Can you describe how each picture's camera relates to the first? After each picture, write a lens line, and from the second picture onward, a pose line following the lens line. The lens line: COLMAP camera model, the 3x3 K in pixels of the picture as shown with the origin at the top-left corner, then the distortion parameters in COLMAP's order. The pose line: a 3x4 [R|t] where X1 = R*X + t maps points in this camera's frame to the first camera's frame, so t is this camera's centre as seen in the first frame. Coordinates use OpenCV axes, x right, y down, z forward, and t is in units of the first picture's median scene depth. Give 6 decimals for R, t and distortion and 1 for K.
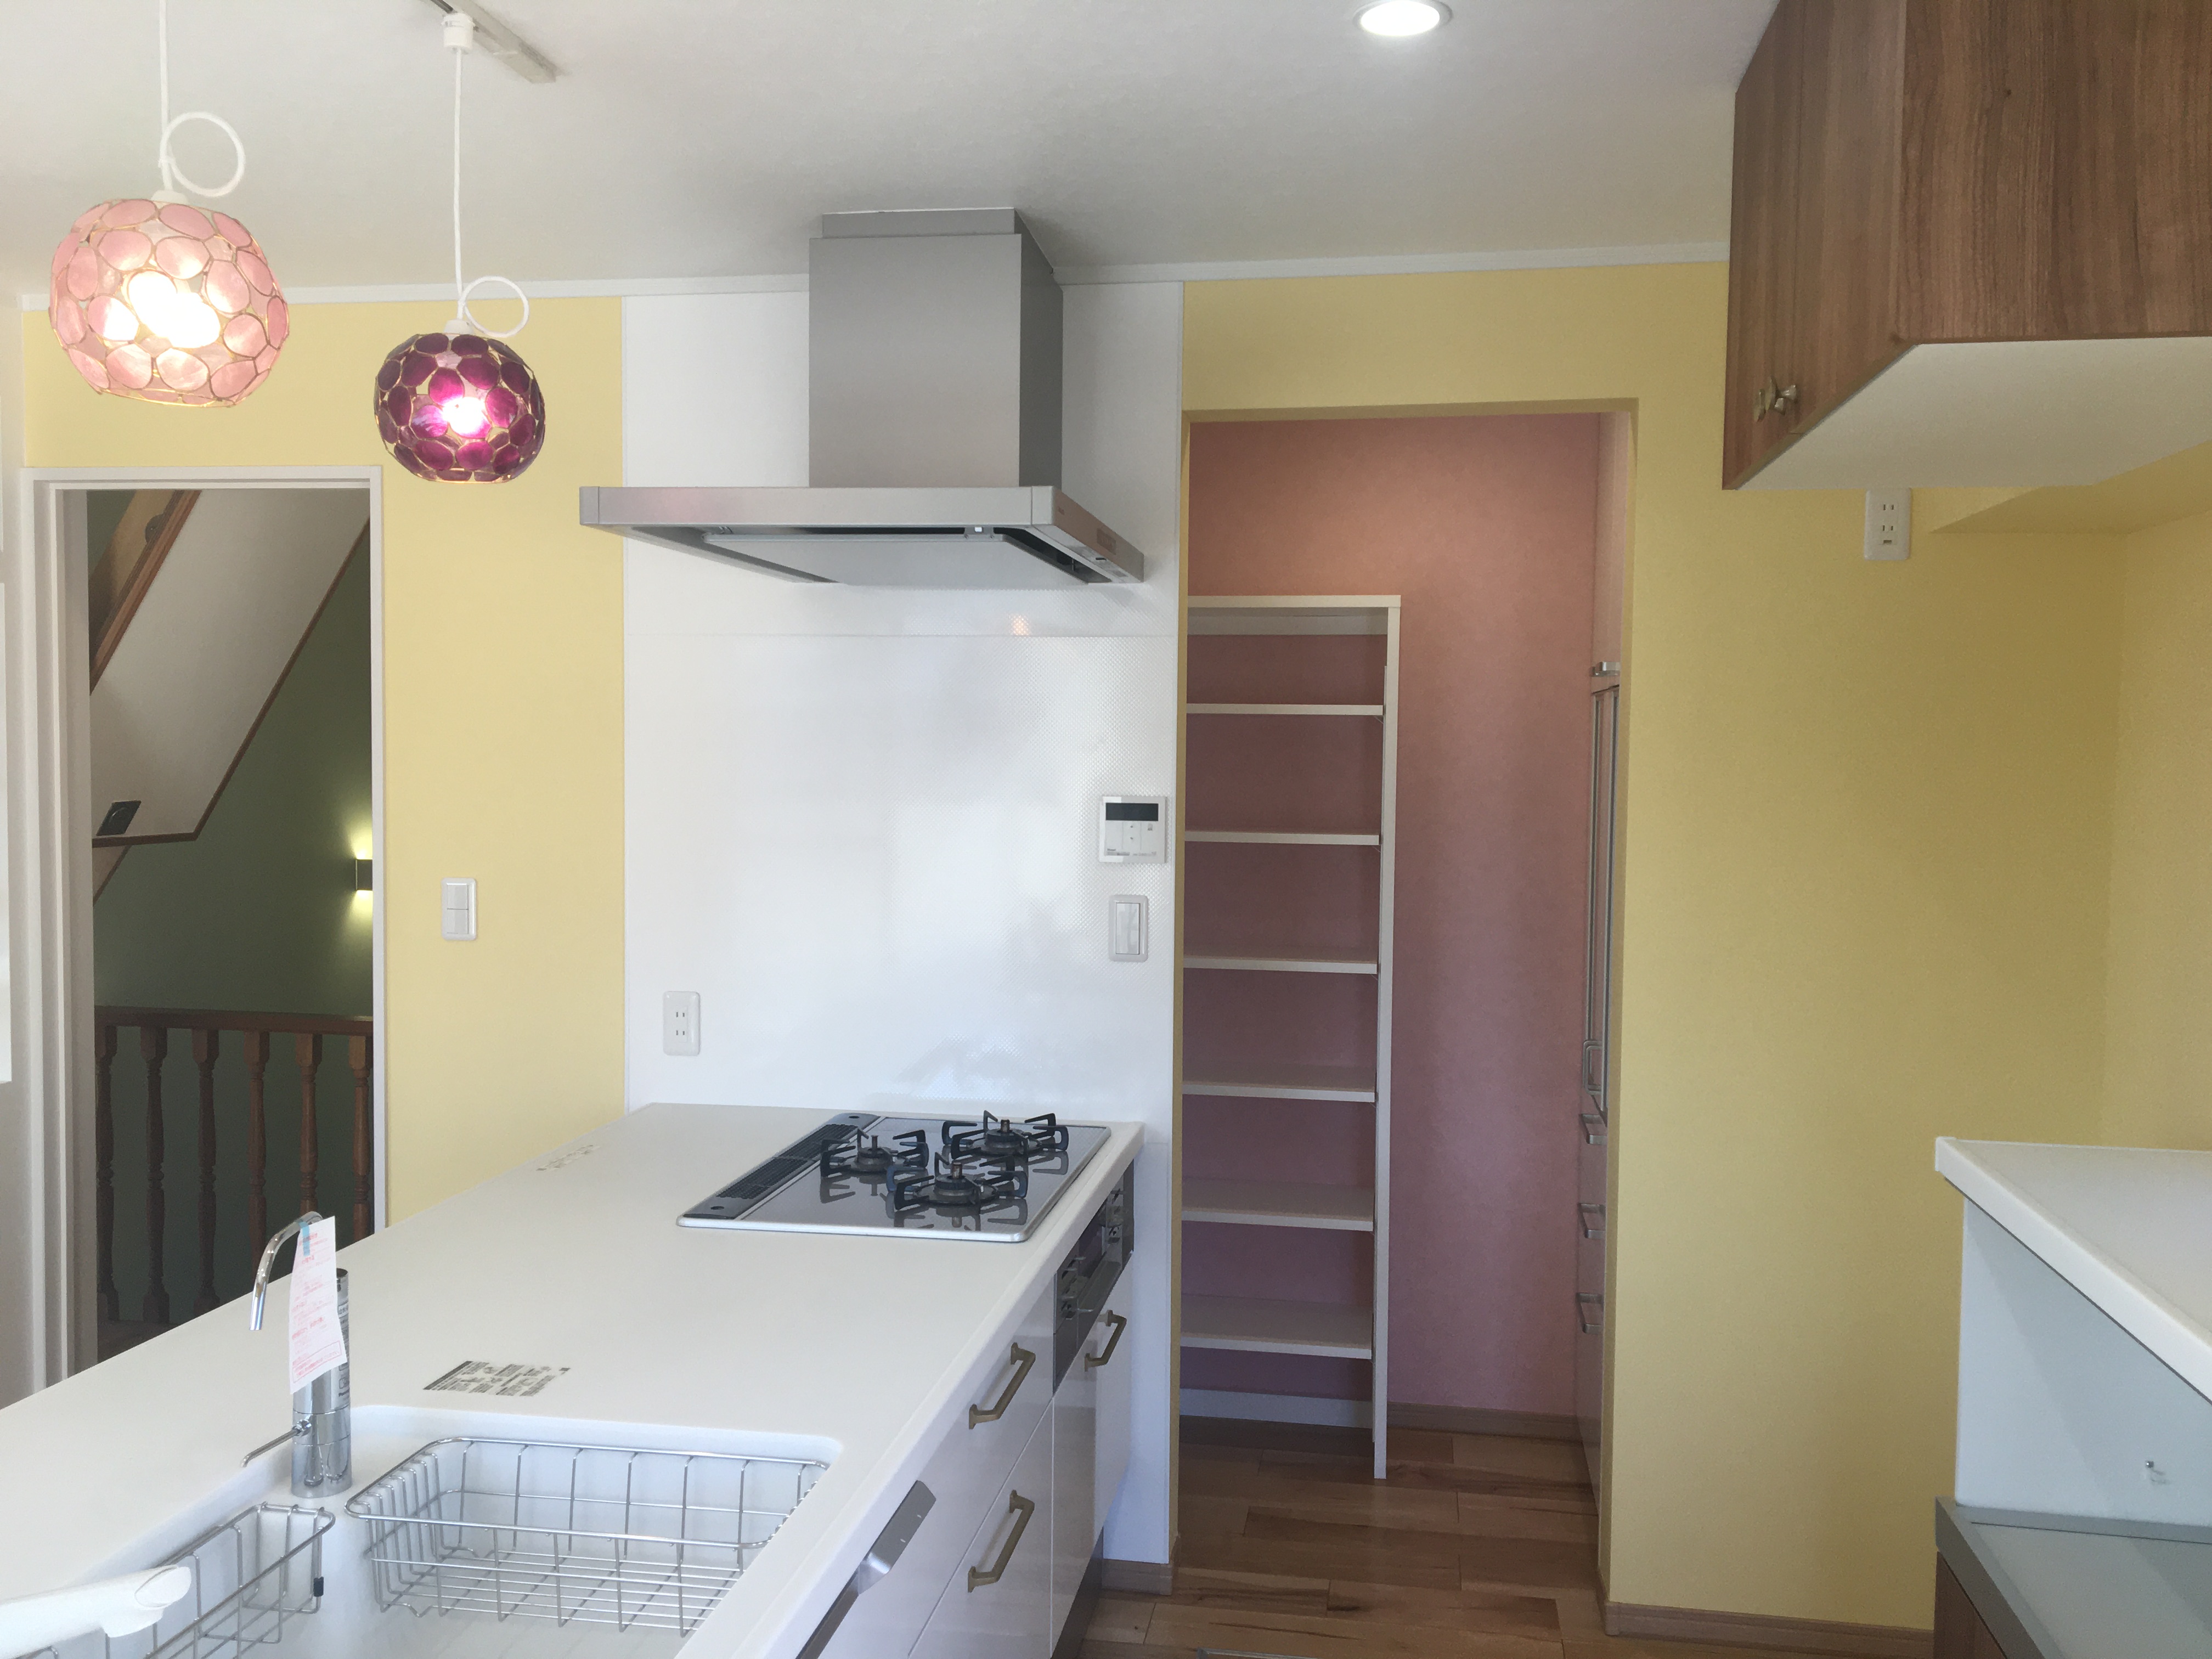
lens RADIAL K [[1875.7, 0, 1093.2], [0, 1875.7, 824.2], [0, 0, 1]] dist [-0.004887, -0.006582]
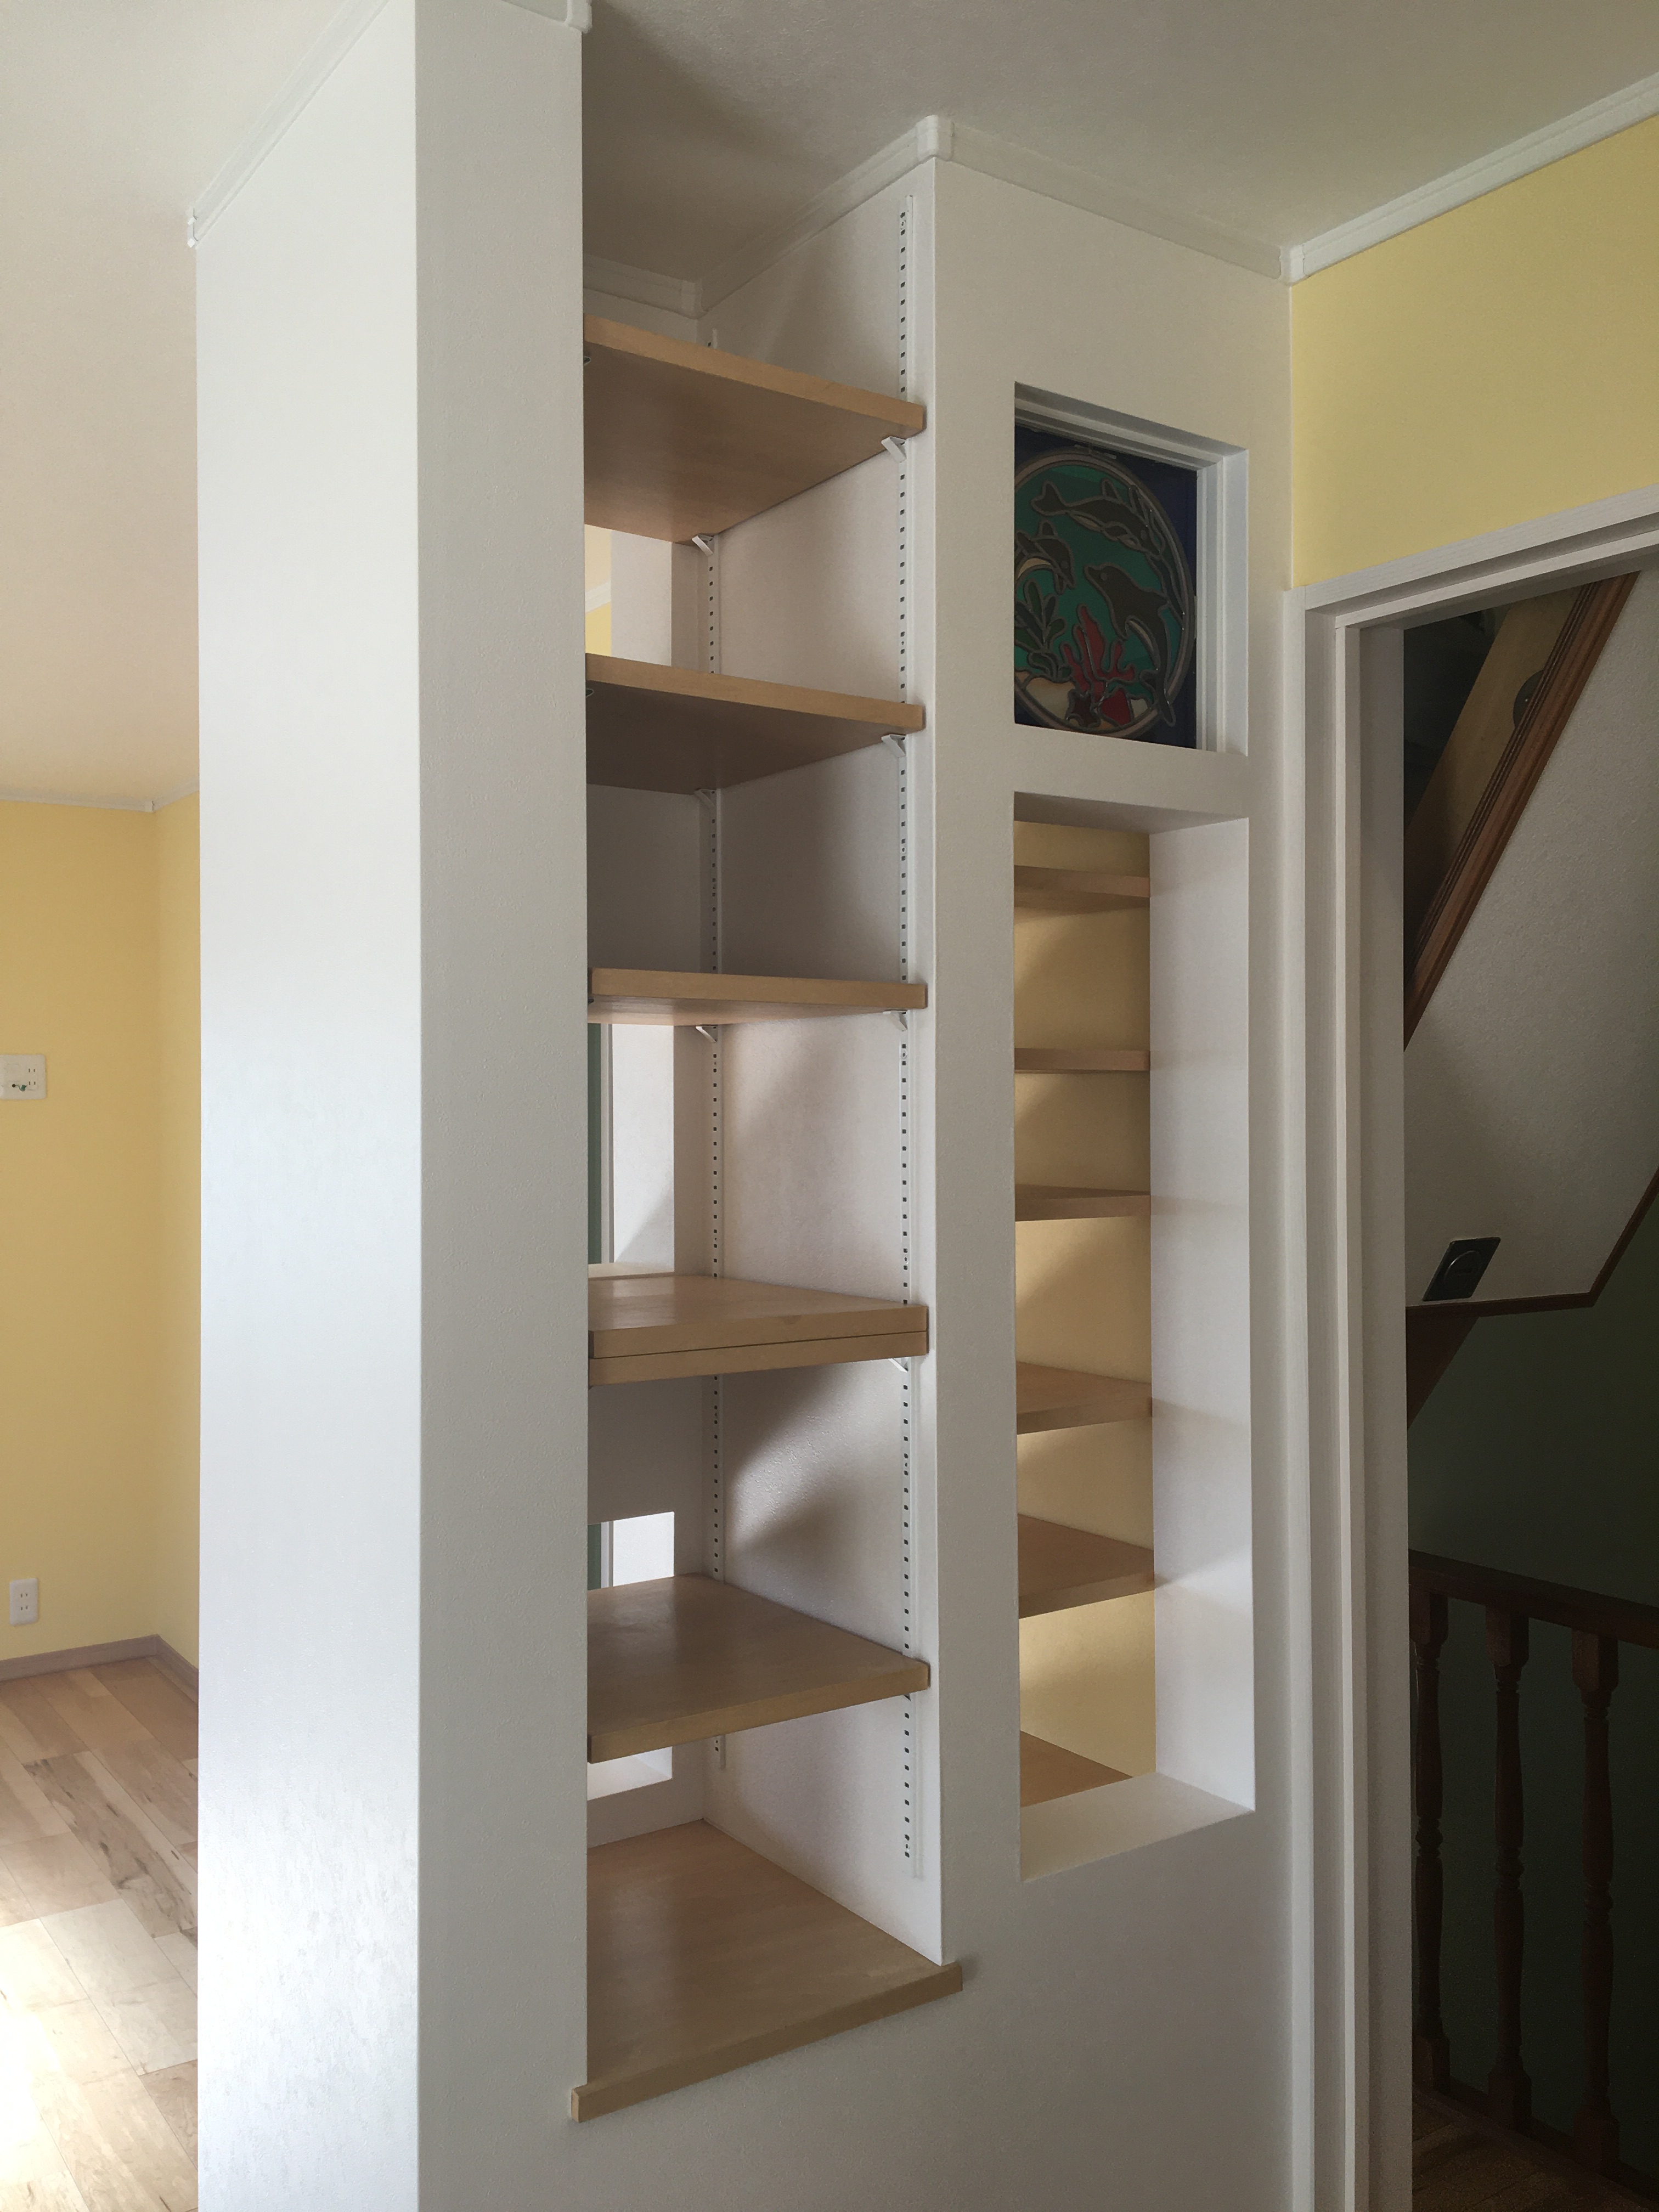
lens RADIAL K [[1875.7, 0, 820.0], [0, 1875.7, 1103.3], [0, 0, 1]] dist [-0.004887, -0.006582]
pose [[0.698255, -0.018910, -0.715599, -0.265319], [-0.018794, 0.998822, -0.044732, -0.022543], [0.715602, 0.044683, 0.697078, 0.497719]]
